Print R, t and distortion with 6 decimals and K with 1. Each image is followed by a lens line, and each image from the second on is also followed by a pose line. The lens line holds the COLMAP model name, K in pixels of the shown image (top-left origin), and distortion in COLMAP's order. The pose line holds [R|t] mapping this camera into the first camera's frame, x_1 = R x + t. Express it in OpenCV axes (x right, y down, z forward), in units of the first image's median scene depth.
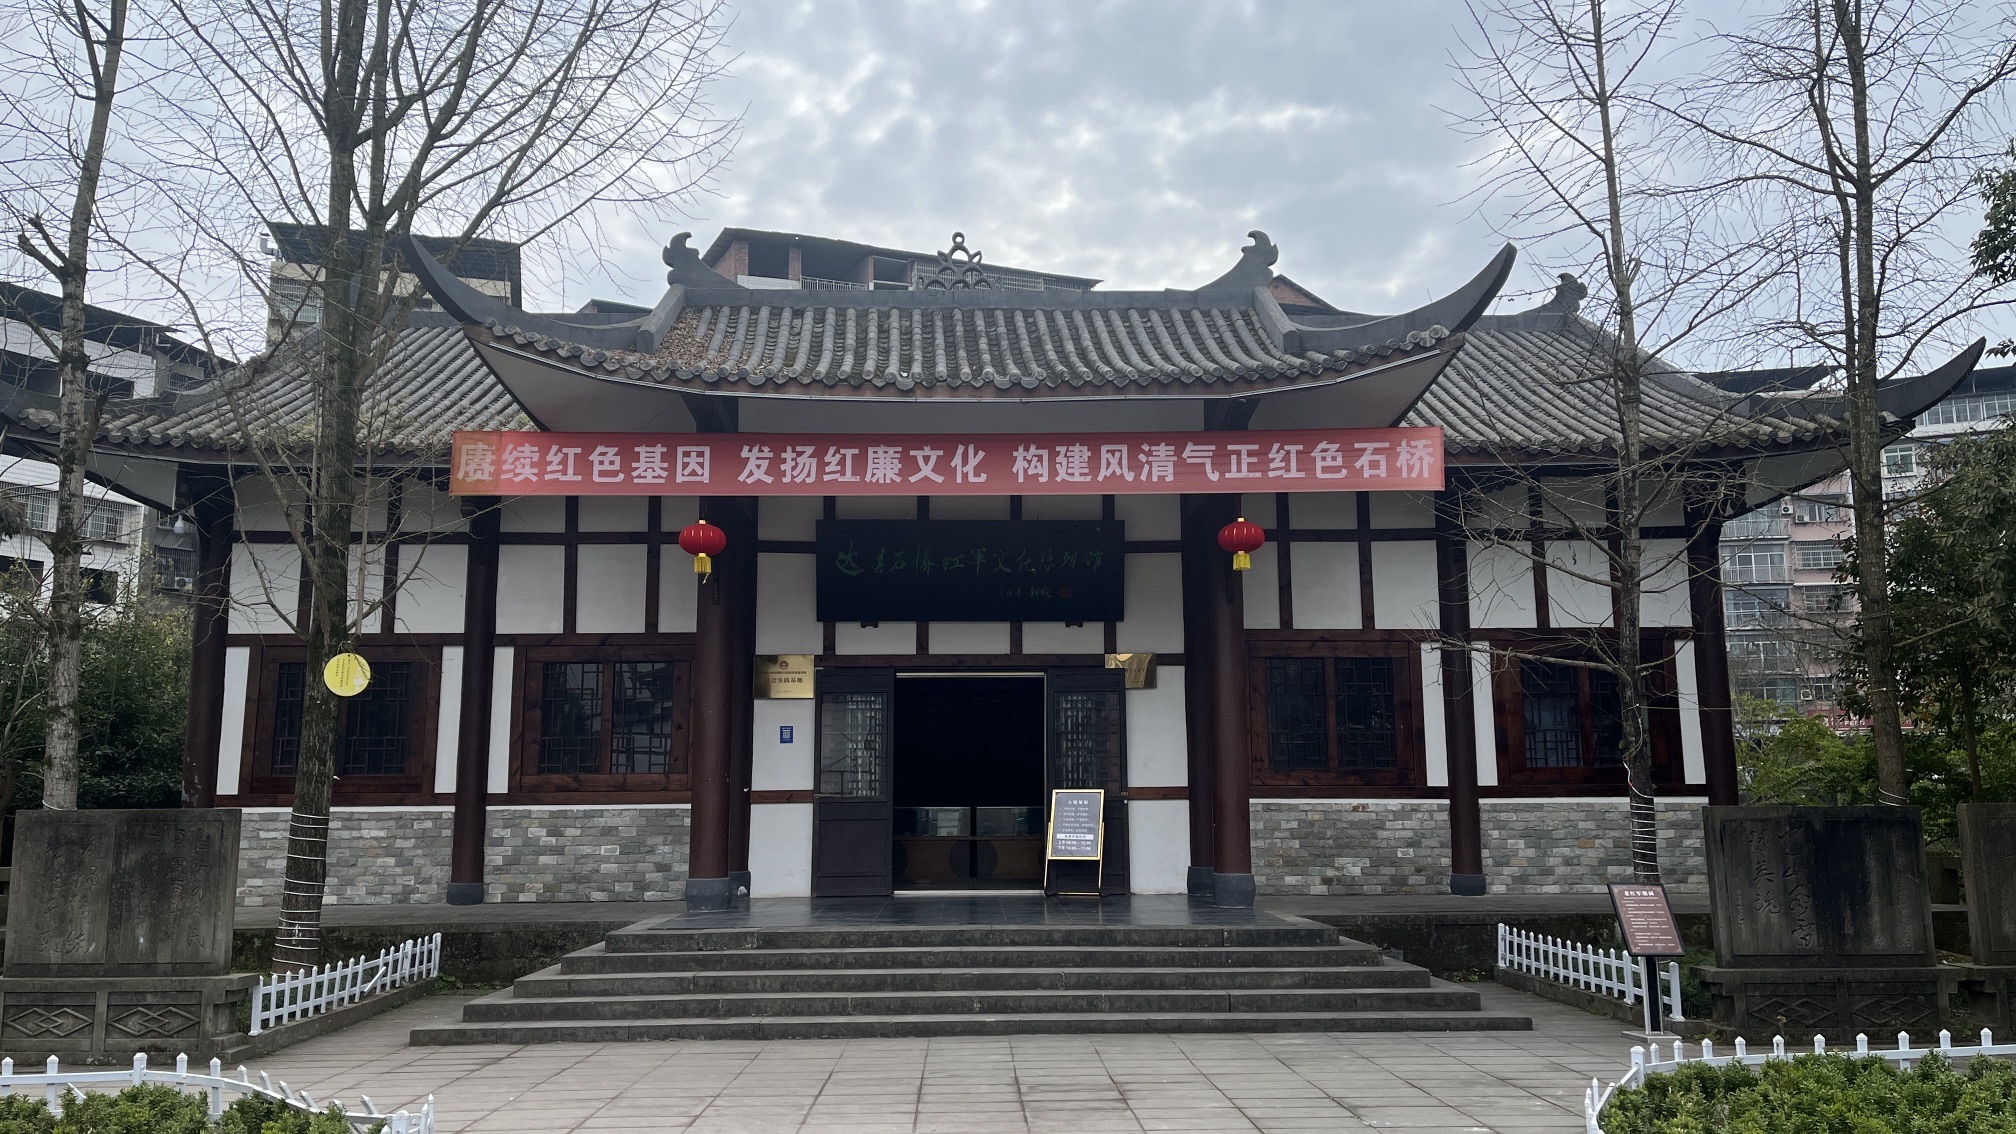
lens RADIAL K [[1572.6, 0, 1008.0], [0, 1572.6, 567.0], [0, 0, 1]] dist [0.031301, -0.001281]
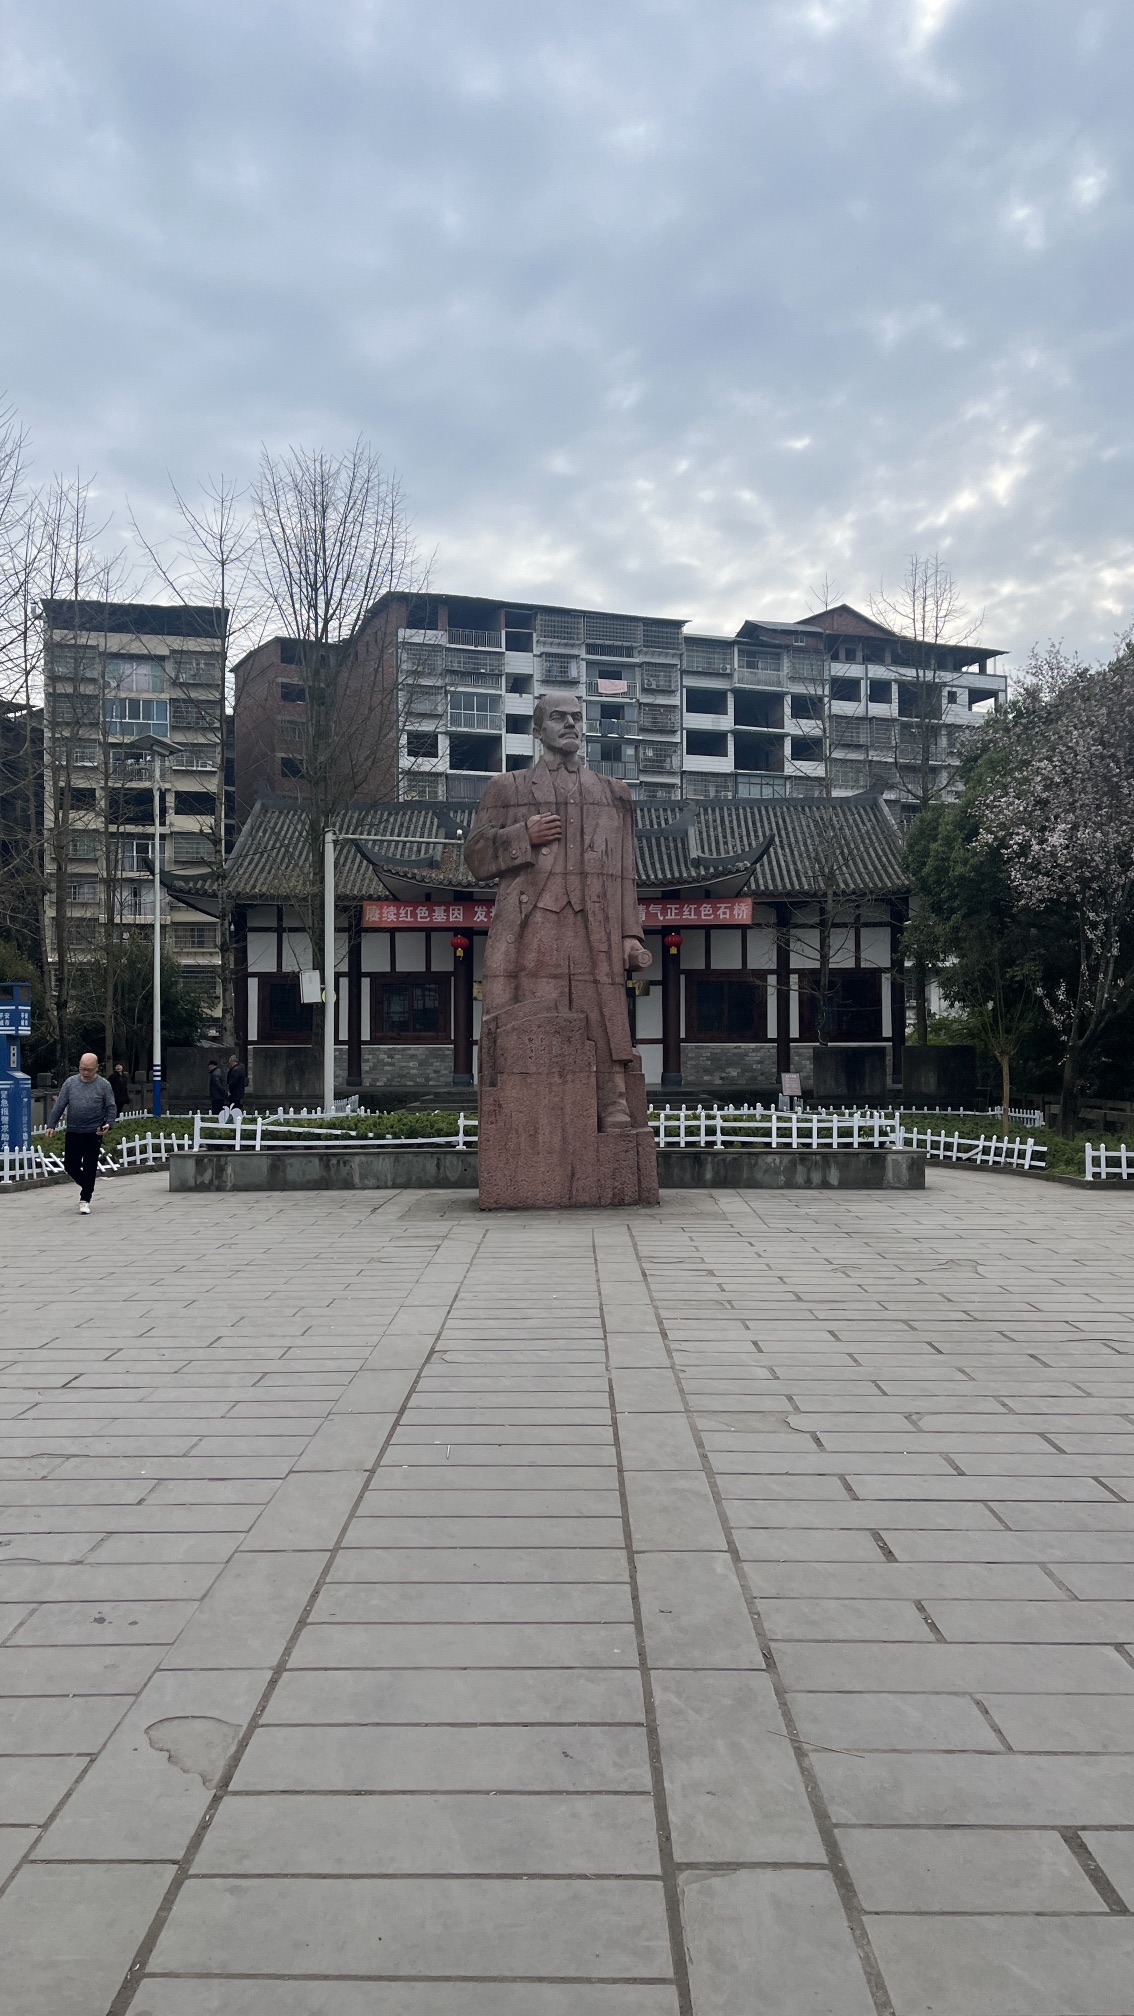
lens RADIAL K [[1572.6, 0, 566.1], [0, 1572.6, 1063.3], [0, 0, 1]] dist [0.031301, -0.001281]
pose [[0.999093, 0.002455, -0.042501, 0.072441], [0.004500, 0.986652, 0.162780, -0.200698], [0.042333, -0.162824, 0.985747, -1.289346]]
